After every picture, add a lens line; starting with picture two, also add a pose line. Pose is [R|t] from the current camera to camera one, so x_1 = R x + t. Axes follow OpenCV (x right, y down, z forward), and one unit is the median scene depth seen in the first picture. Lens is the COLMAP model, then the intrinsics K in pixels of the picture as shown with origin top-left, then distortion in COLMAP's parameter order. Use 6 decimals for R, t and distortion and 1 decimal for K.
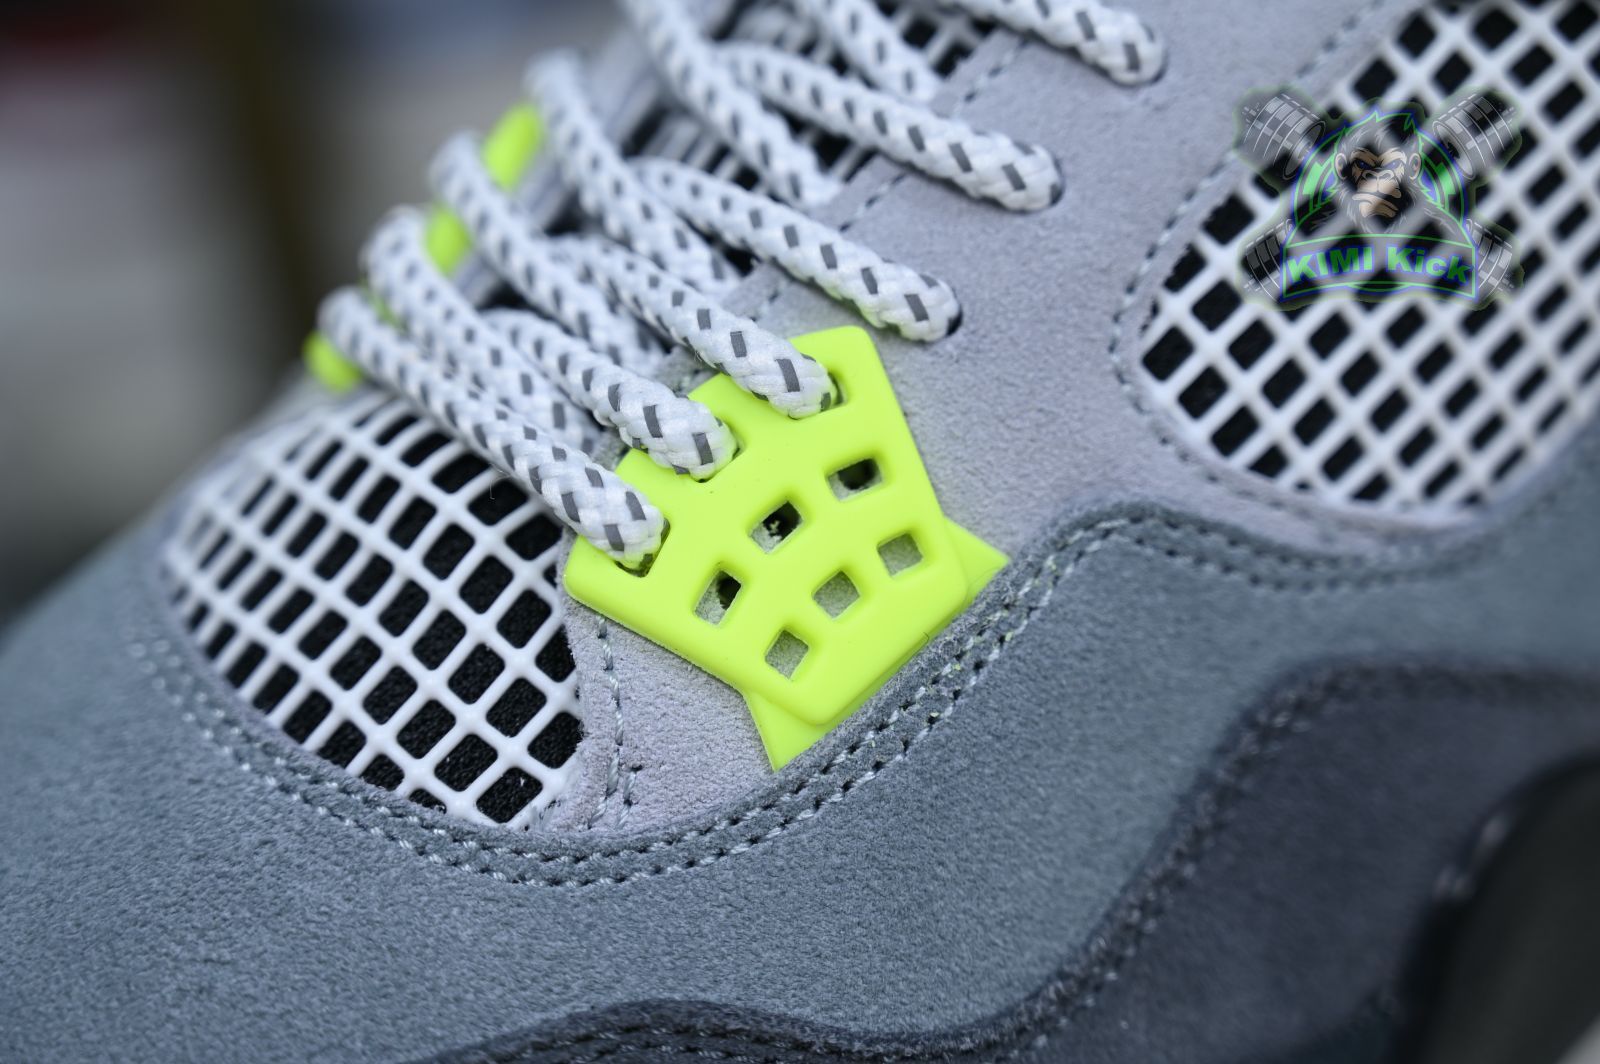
lens RADIAL K [[3359.9, 0, 800.0], [0, 3359.9, 532.0], [0, 0, 1]] dist [0.051464, -0.488381]
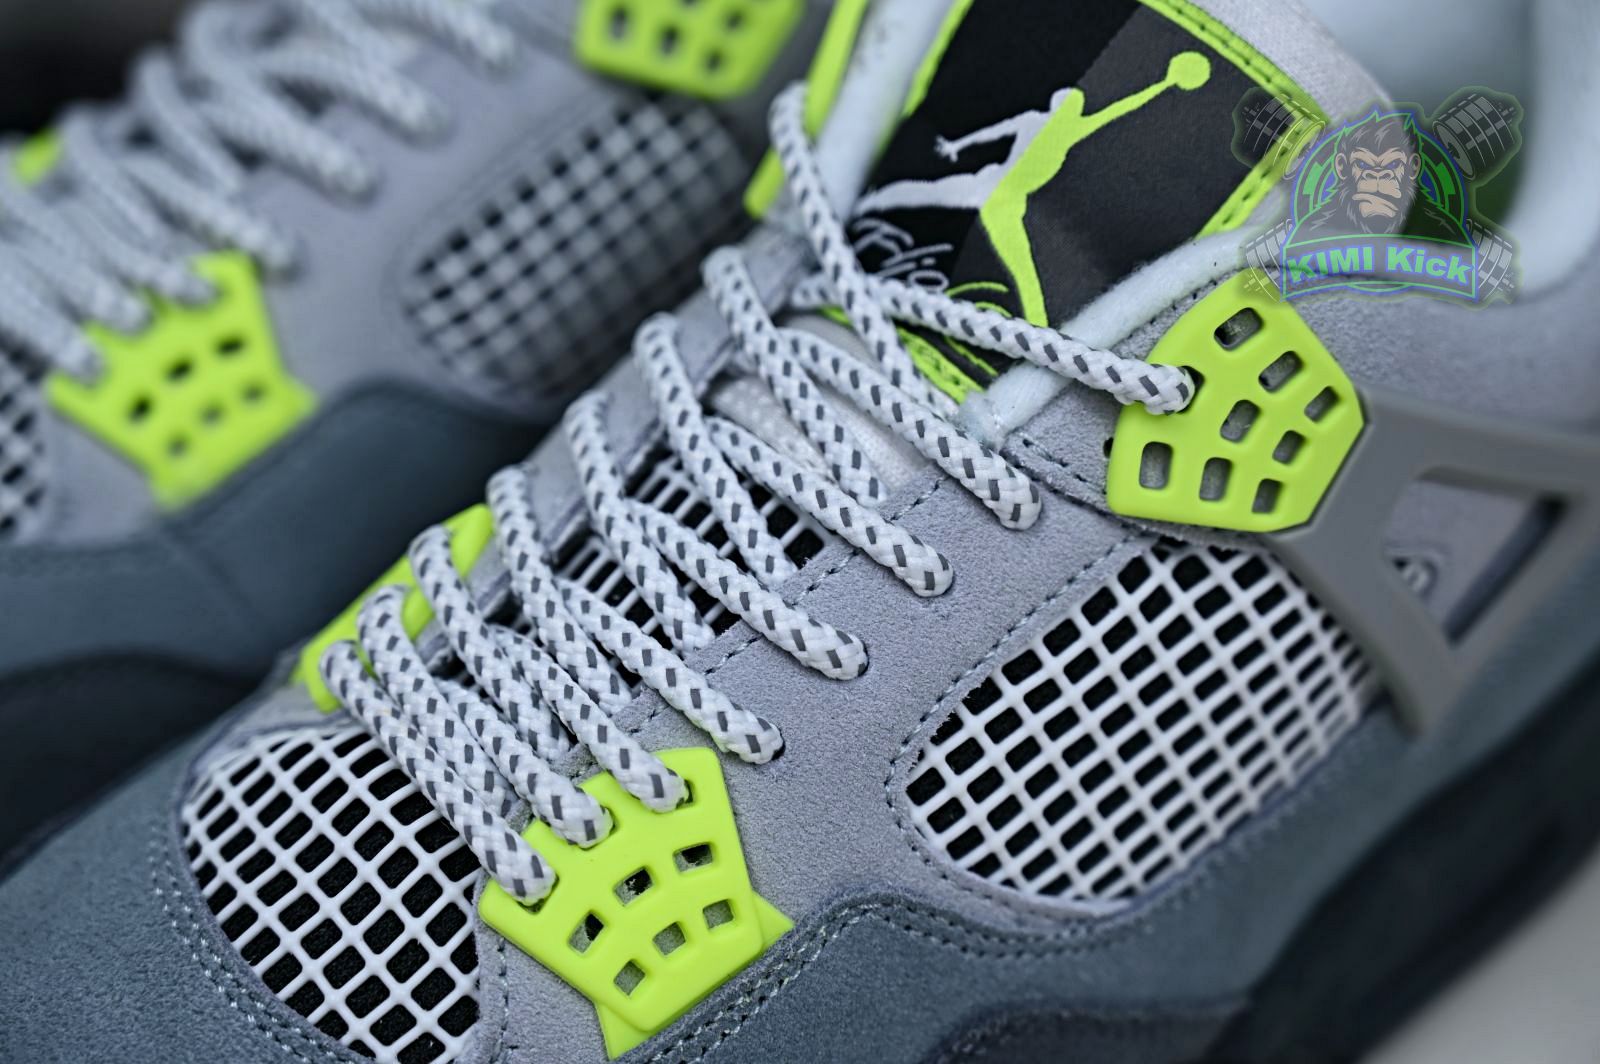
lens RADIAL K [[3359.9, 0, 800.0], [0, 3359.9, 532.0], [0, 0, 1]] dist [0.051464, -0.488381]
pose [[0.988616, 0.130444, 0.074987, -0.062442], [-0.136491, 0.987231, 0.082128, -0.270210], [-0.063316, -0.091428, 0.993797, -0.386923]]
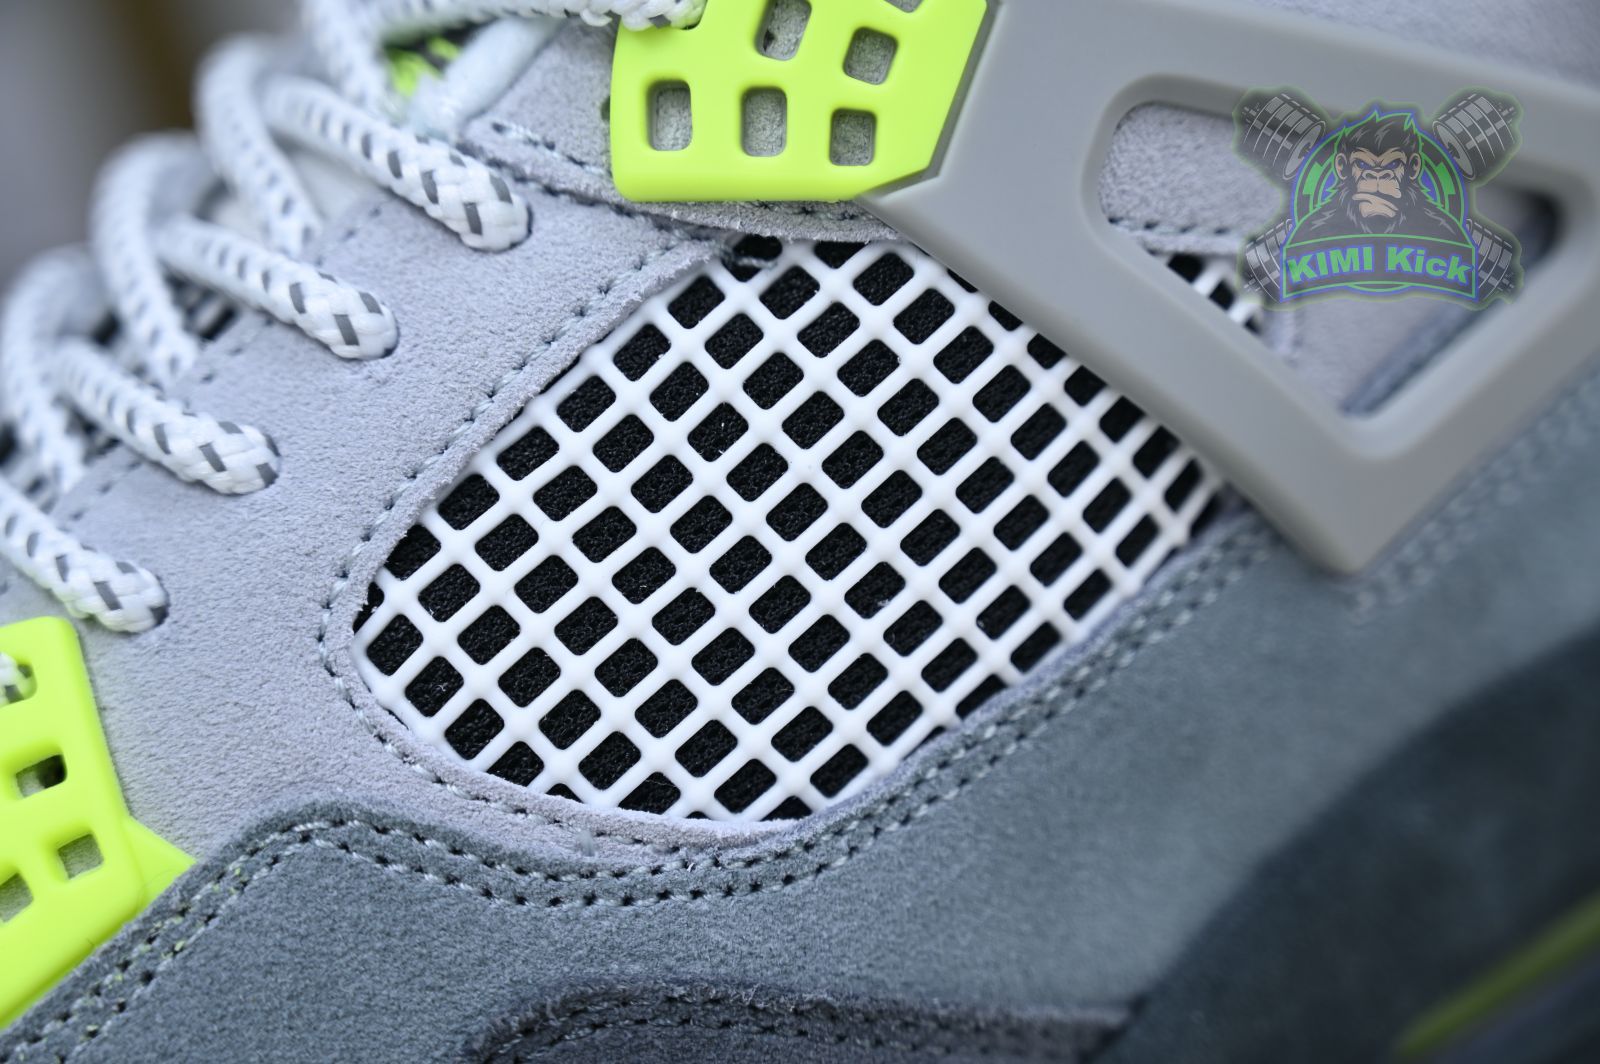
lens RADIAL K [[3359.9, 0, 800.0], [0, 3359.9, 532.0], [0, 0, 1]] dist [0.051464, -0.488381]
pose [[0.957198, -0.022456, -0.288561, 0.493023], [-0.015679, 0.991498, -0.129171, 0.034832], [0.289009, 0.128166, 0.948708, 0.150750]]
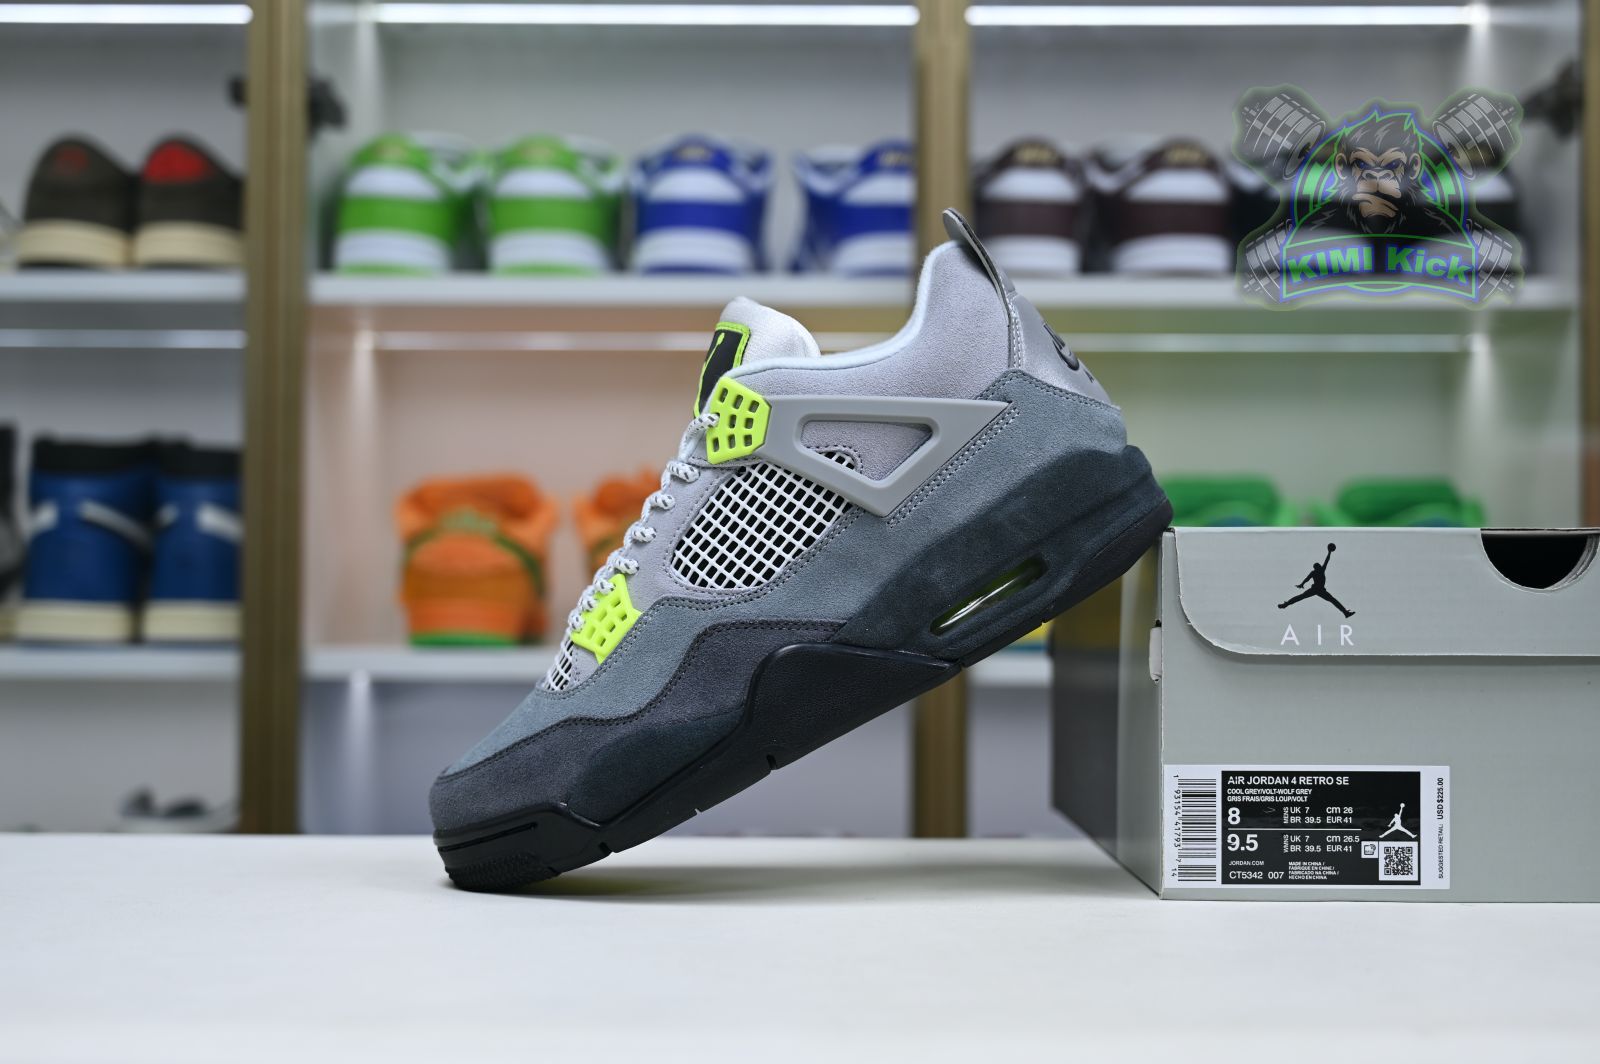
lens RADIAL K [[2122.4, 0, 800.0], [0, 2122.4, 532.0], [0, 0, 1]] dist [0.182993, 0.001818]
pose [[0.707753, -0.265964, -0.654484, 2.100282], [0.031834, 0.937493, -0.346545, 0.896988], [0.705742, 0.224433, 0.671980, -0.790557]]
